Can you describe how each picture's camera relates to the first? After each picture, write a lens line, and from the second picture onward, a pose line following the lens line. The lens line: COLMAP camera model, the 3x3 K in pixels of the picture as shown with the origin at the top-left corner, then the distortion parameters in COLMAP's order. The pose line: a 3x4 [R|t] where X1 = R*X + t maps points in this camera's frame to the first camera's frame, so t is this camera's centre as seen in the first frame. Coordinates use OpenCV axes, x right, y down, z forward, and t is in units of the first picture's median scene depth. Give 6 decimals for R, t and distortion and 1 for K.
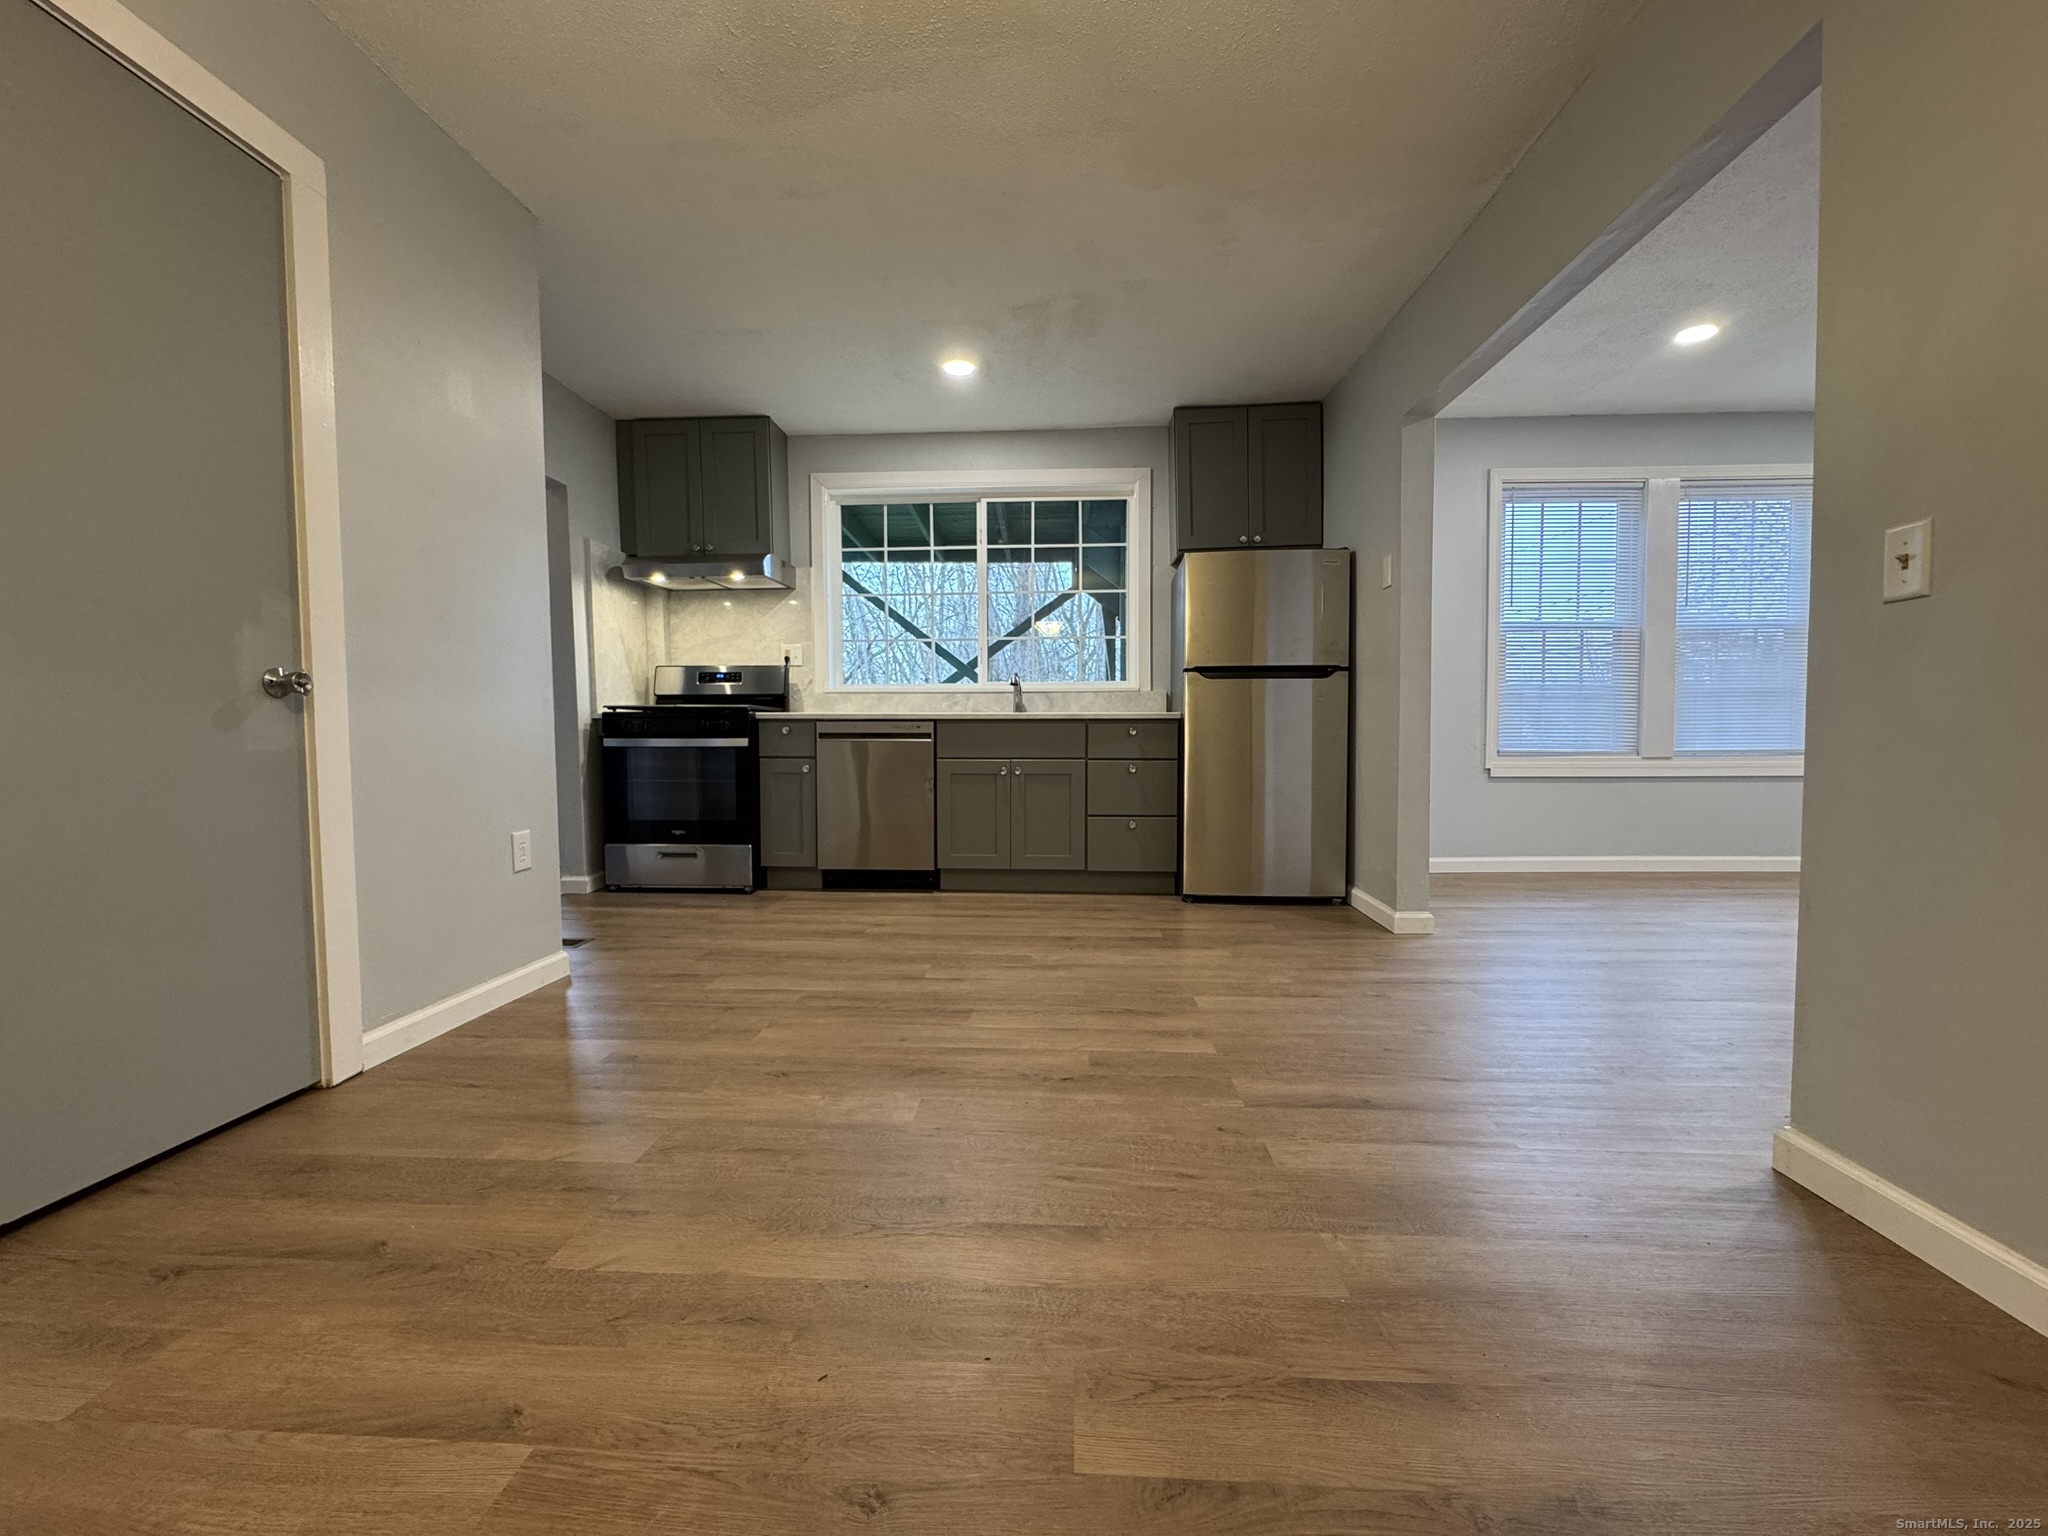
lens RADIAL K [[813.5, 0, 1022.8], [0, 813.5, 766.0], [0, 0, 1]] dist [-0.002736, 0.000072]
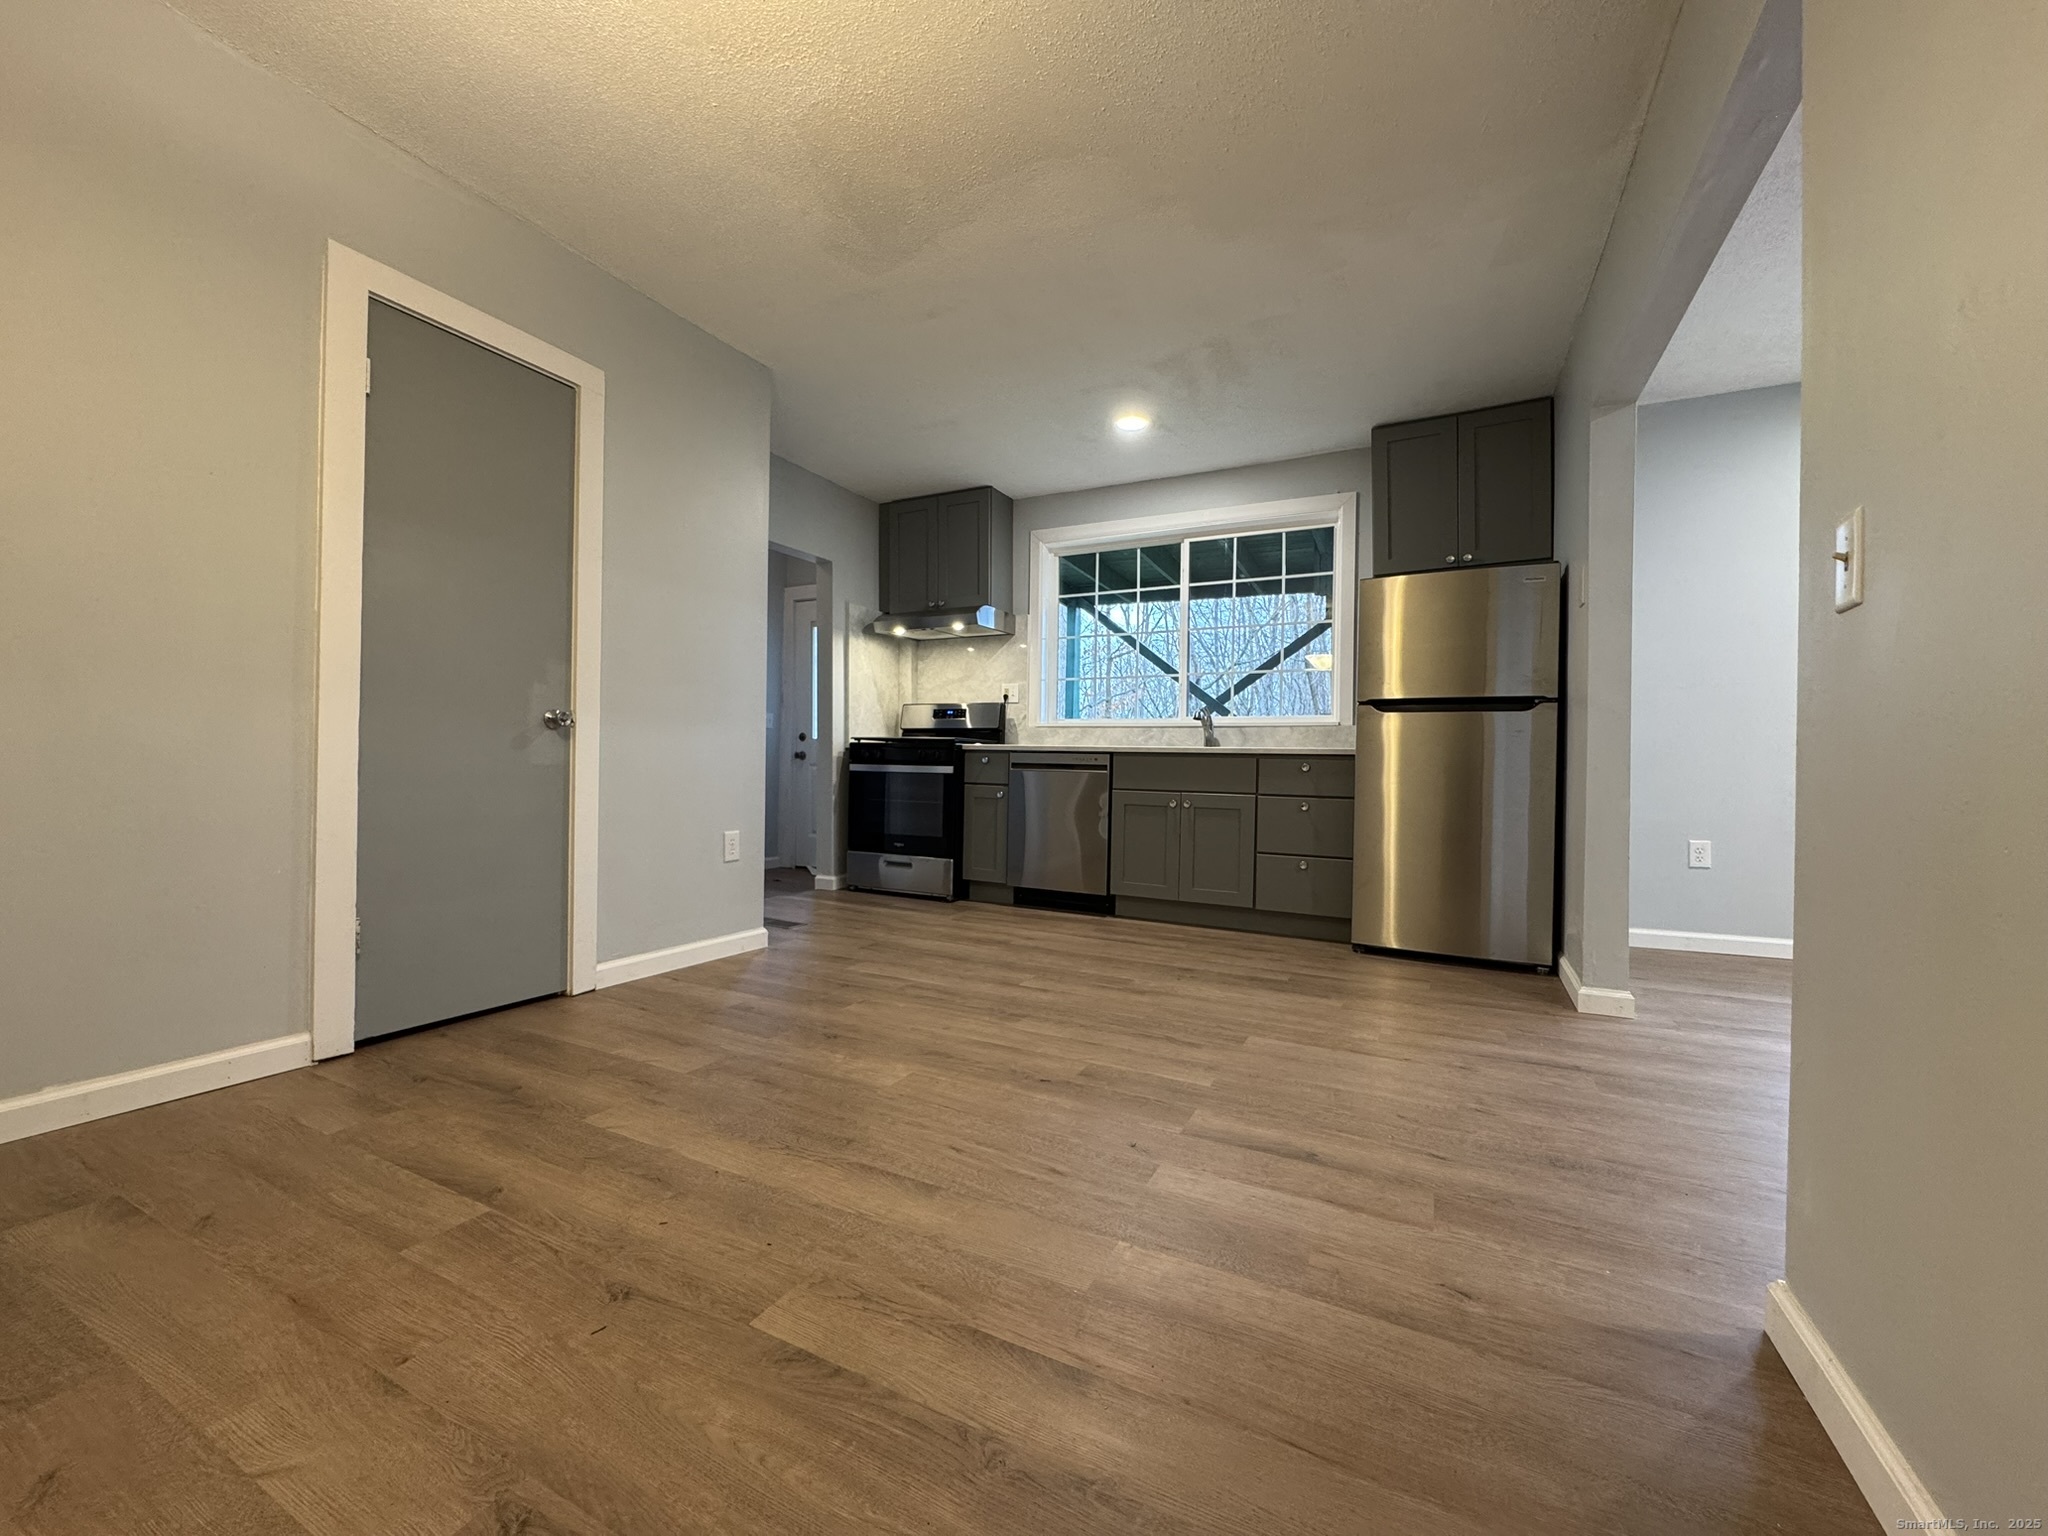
lens RADIAL K [[813.5, 0, 1023.2], [0, 813.5, 765.3], [0, 0, 1]] dist [-0.002736, 0.000072]
pose [[0.914811, 0.020497, -0.403362, 0.256616], [-0.038025, 0.998646, -0.035493, 0.002109], [0.402088, 0.047808, 0.914352, -0.014030]]
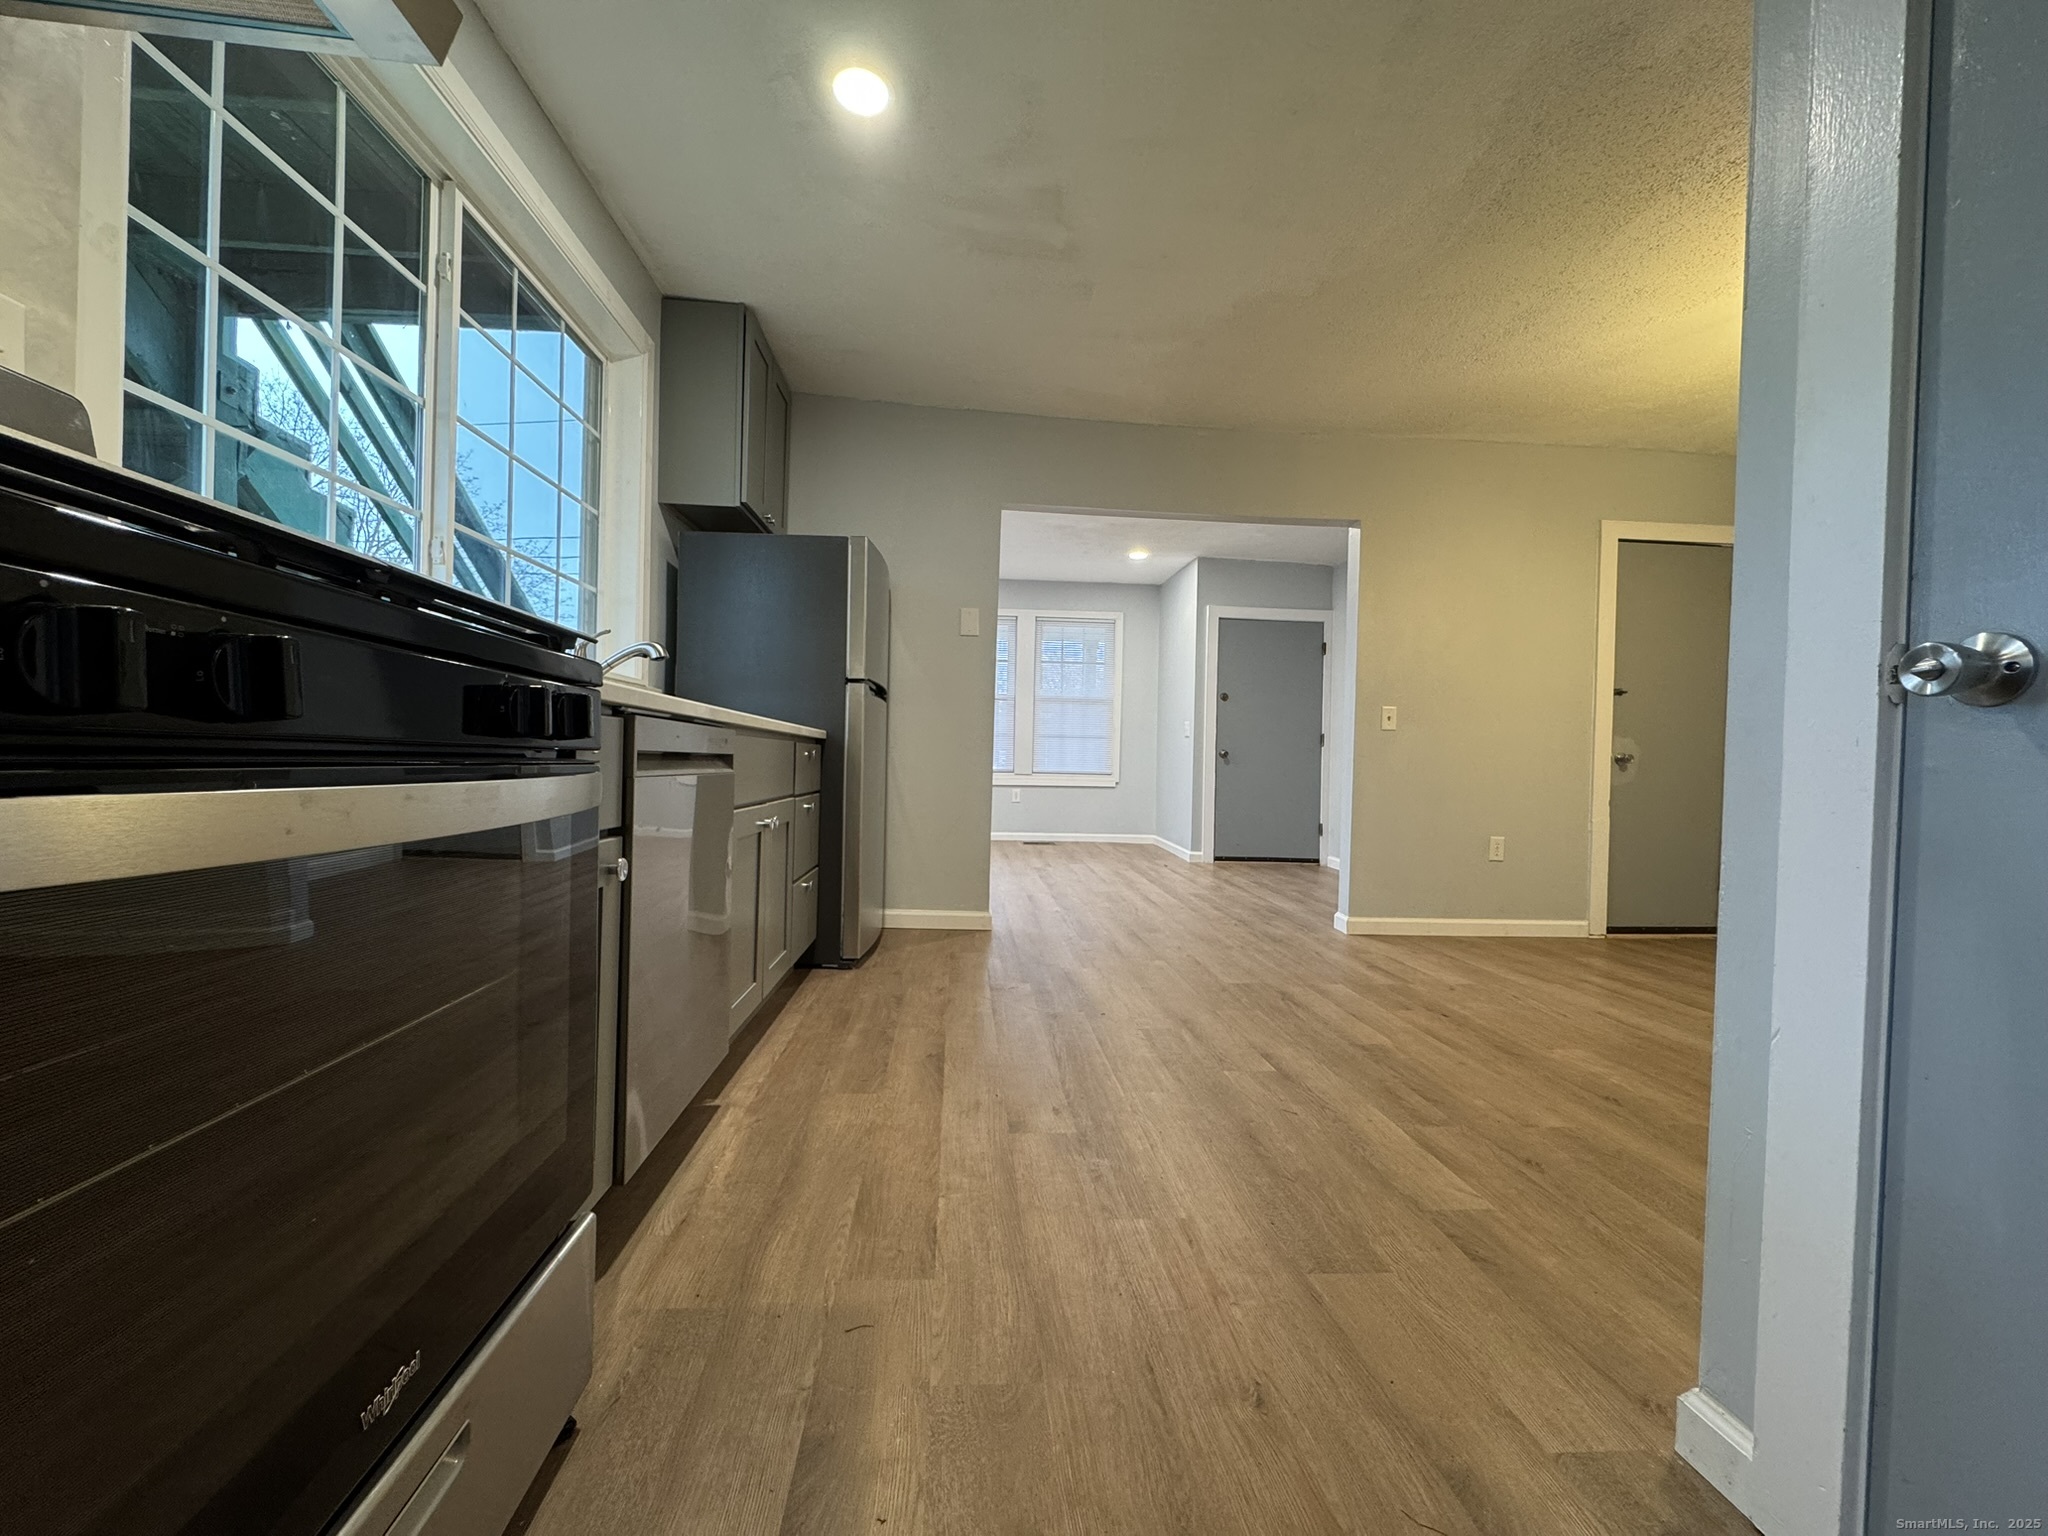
lens RADIAL K [[813.5, 0, 1020.1], [0, 813.5, 768.7], [0, 0, 1]] dist [-0.002736, 0.000072]
pose [[-0.132537, -0.009787, 0.991130, -0.706529], [0.014072, 0.999832, 0.011755, -0.042810], [-0.991078, 0.015505, -0.132377, 1.078986]]
